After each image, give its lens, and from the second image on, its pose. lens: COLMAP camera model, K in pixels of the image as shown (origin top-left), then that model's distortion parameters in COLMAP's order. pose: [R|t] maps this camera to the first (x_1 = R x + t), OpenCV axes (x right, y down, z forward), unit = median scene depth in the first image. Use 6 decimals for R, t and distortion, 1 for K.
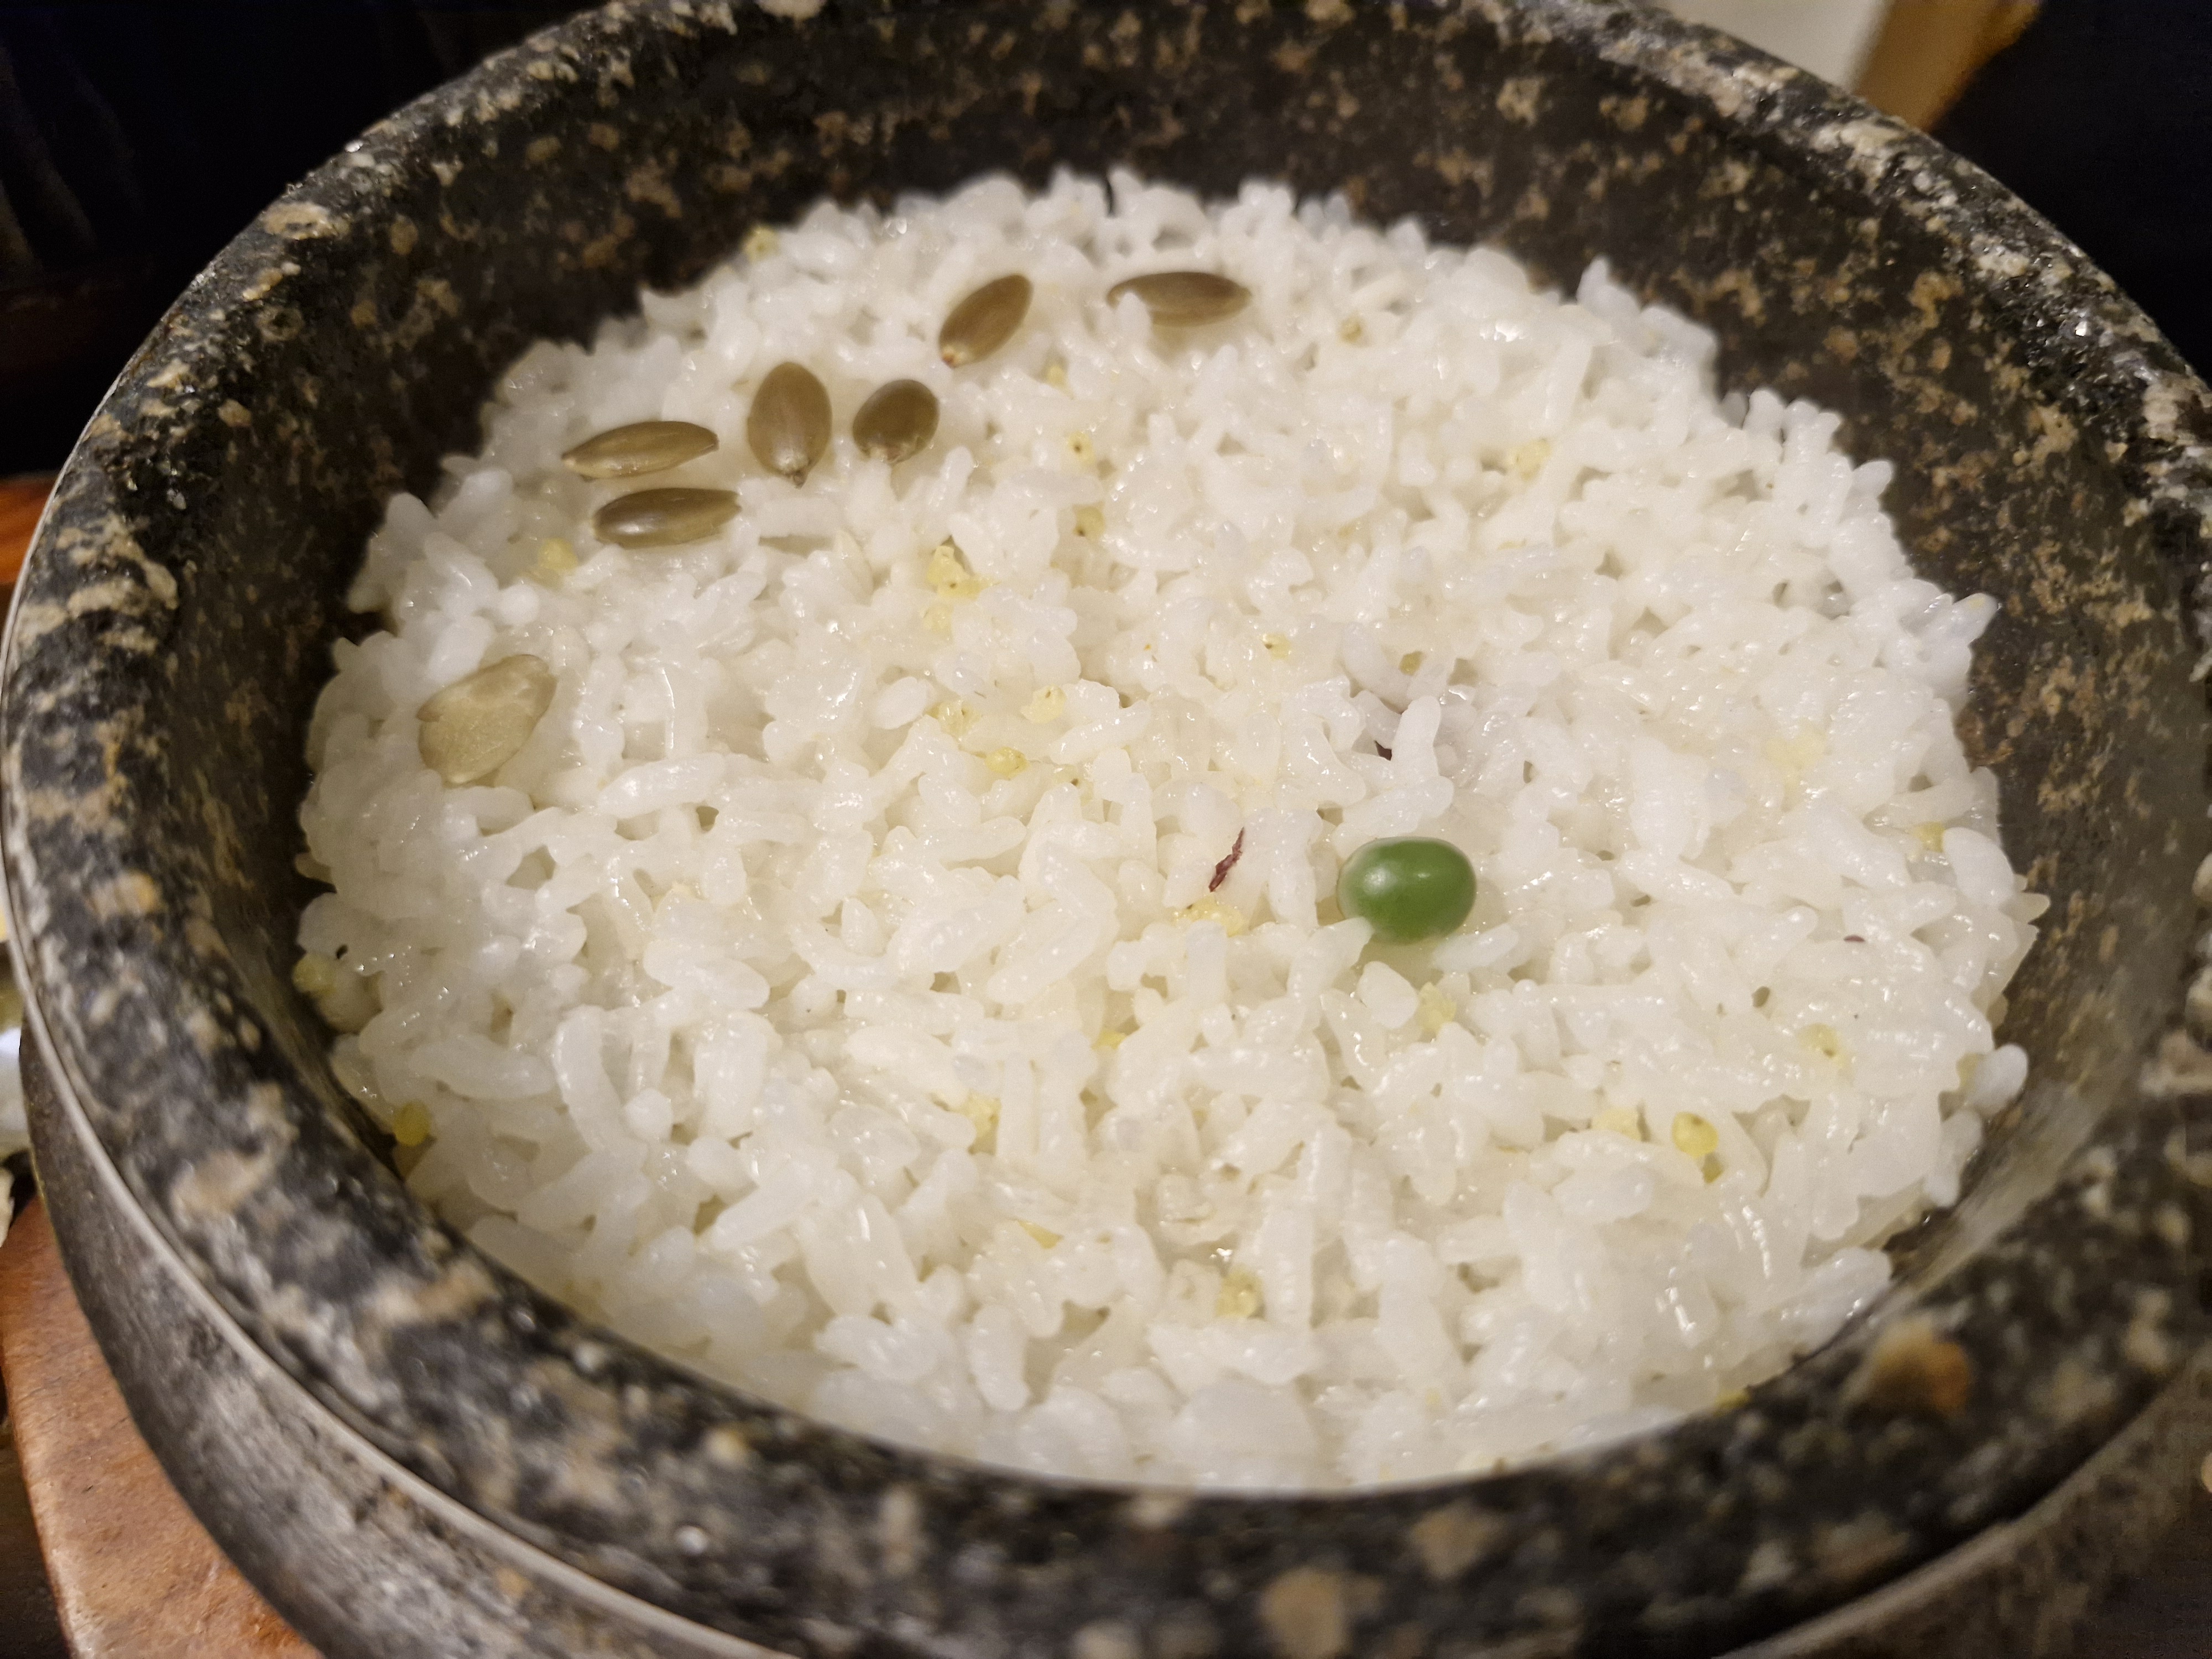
lens RADIAL K [[1507.7, 0, 1074.6], [0, 1507.7, 847.5], [0, 0, 1]] dist [0.134290, -0.199377]
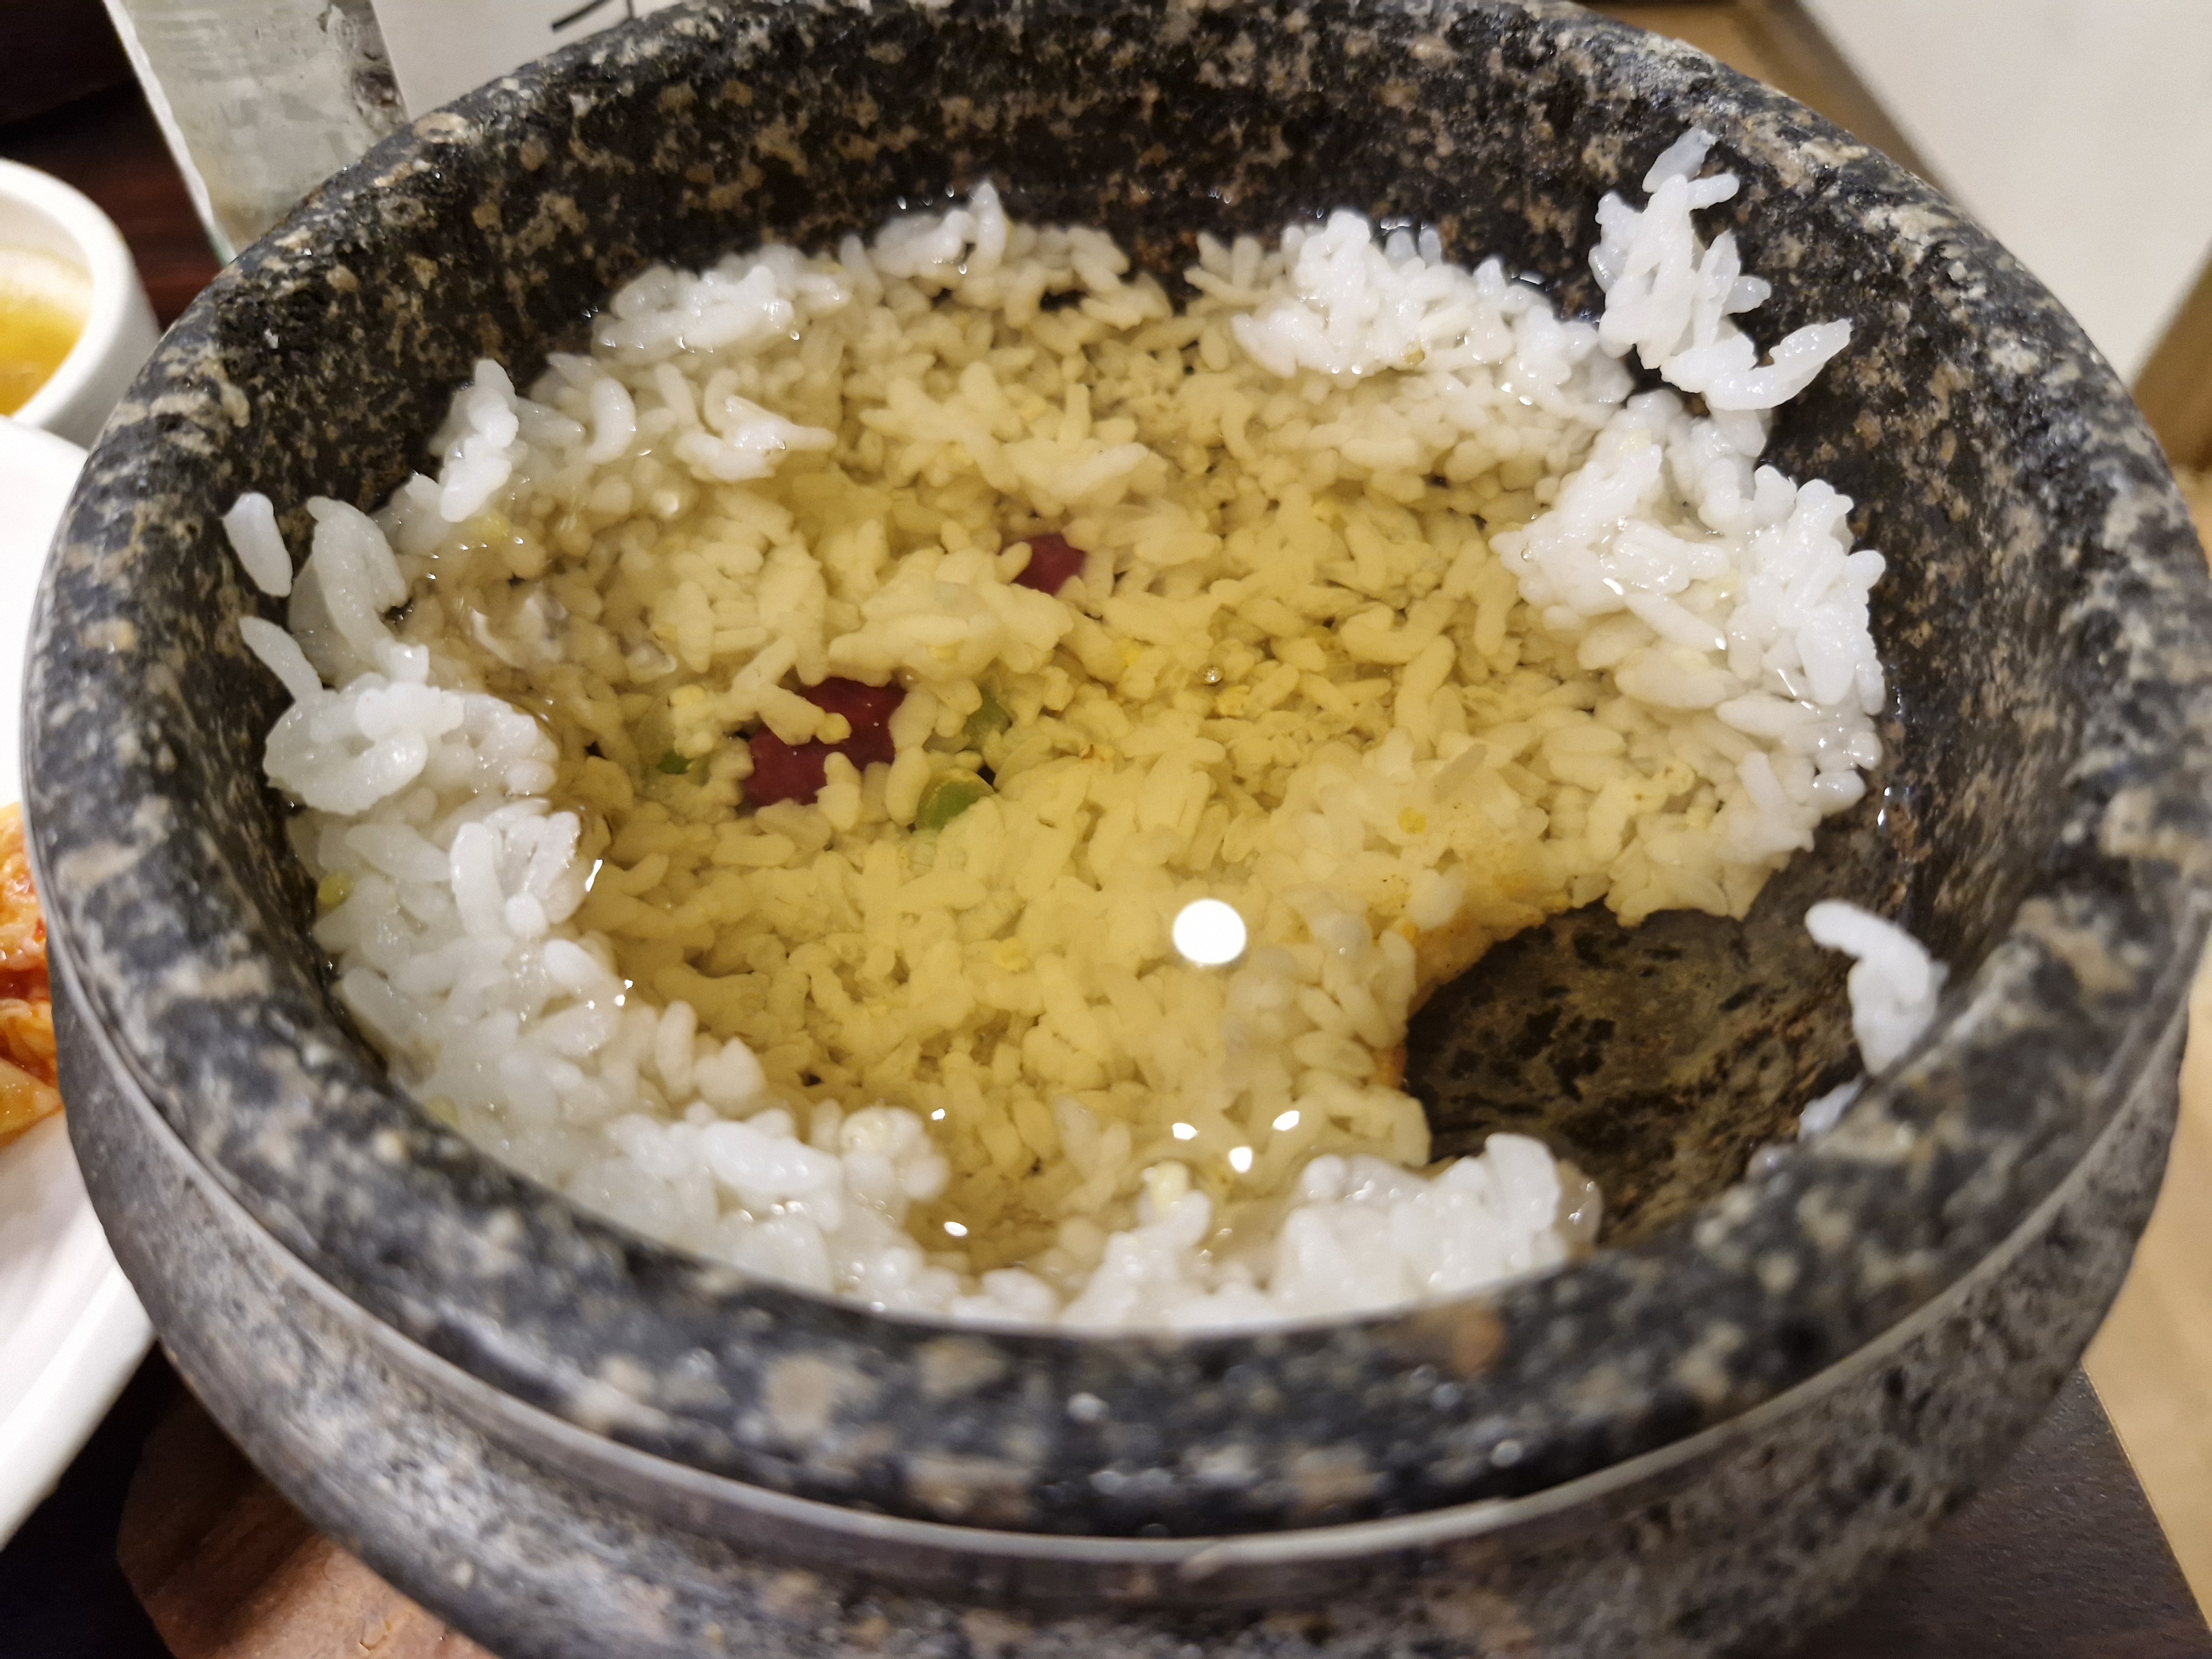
lens RADIAL K [[1498.1, 0, 1079.7], [0, 1498.1, 834.0], [0, 0, 1]] dist [0.158031, -0.213249]
pose [[0.970010, 0.182313, -0.160756, 0.232818], [-0.186232, 0.982460, -0.009530, 0.036070], [0.156199, 0.039182, 0.986948, -0.050019]]
